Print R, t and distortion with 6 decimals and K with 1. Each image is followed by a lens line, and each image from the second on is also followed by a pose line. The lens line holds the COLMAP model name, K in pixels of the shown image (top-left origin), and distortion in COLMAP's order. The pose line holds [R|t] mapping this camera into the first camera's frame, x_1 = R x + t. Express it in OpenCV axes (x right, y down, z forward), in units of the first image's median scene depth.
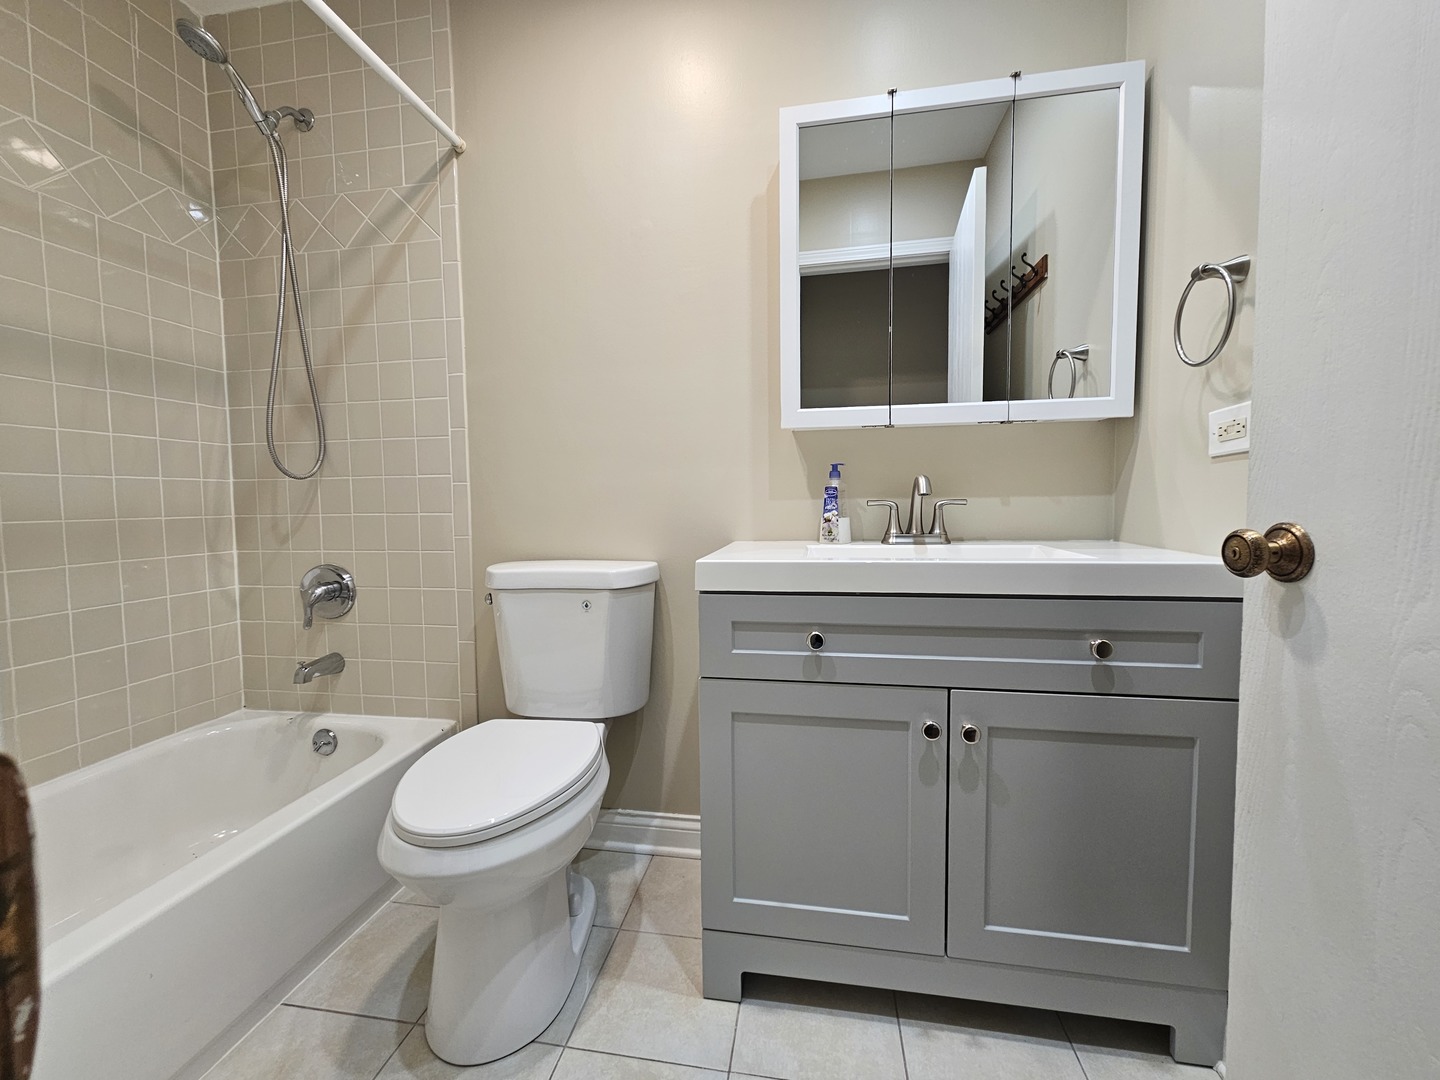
lens RADIAL K [[589.5, 0, 715.6], [0, 589.5, 536.8], [0, 0, 1]] dist [0.002115, -0.000861]
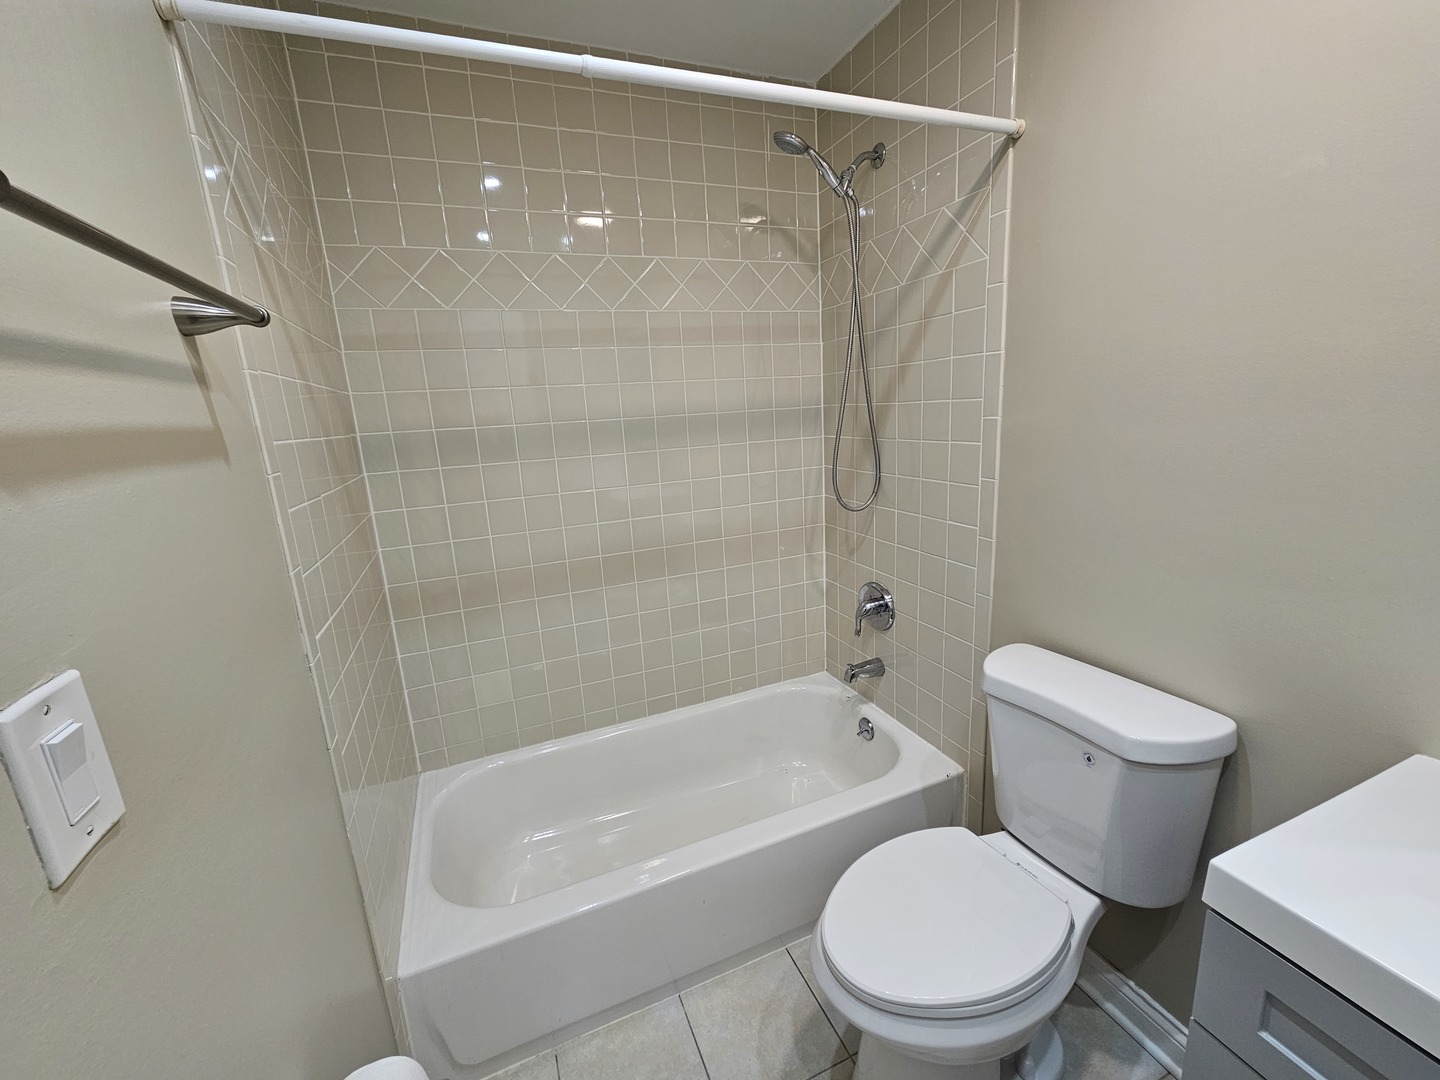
lens RADIAL K [[589.5, 0, 715.8], [0, 589.5, 536.8], [0, 0, 1]] dist [0.002115, -0.000861]
pose [[0.528290, 0.167191, -0.832440, 0.099915], [-0.000949, 0.980537, 0.196333, -0.274361], [0.849063, -0.102931, 0.518167, 0.185362]]
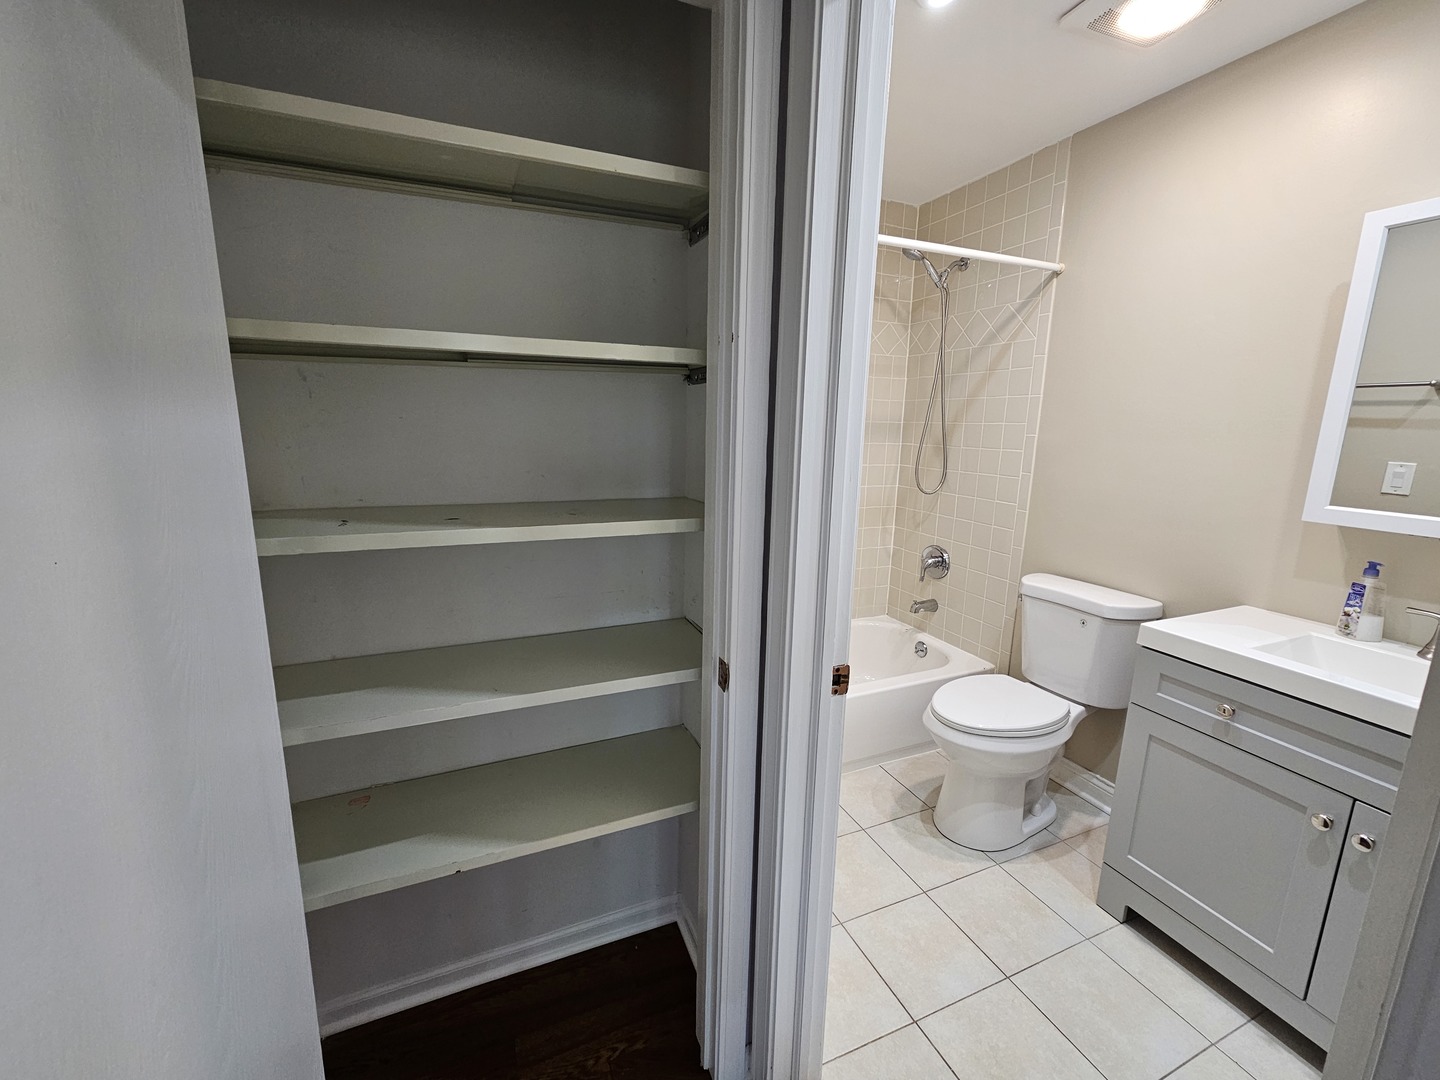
lens RADIAL K [[589.5, 0, 716.3], [0, 589.5, 535.9], [0, 0, 1]] dist [0.002115, -0.000861]
pose [[0.540639, 0.182387, -0.821246, 0.360756], [-0.077205, 0.982852, 0.167453, -0.216828], [0.837705, -0.027127, 0.545450, -0.415678]]
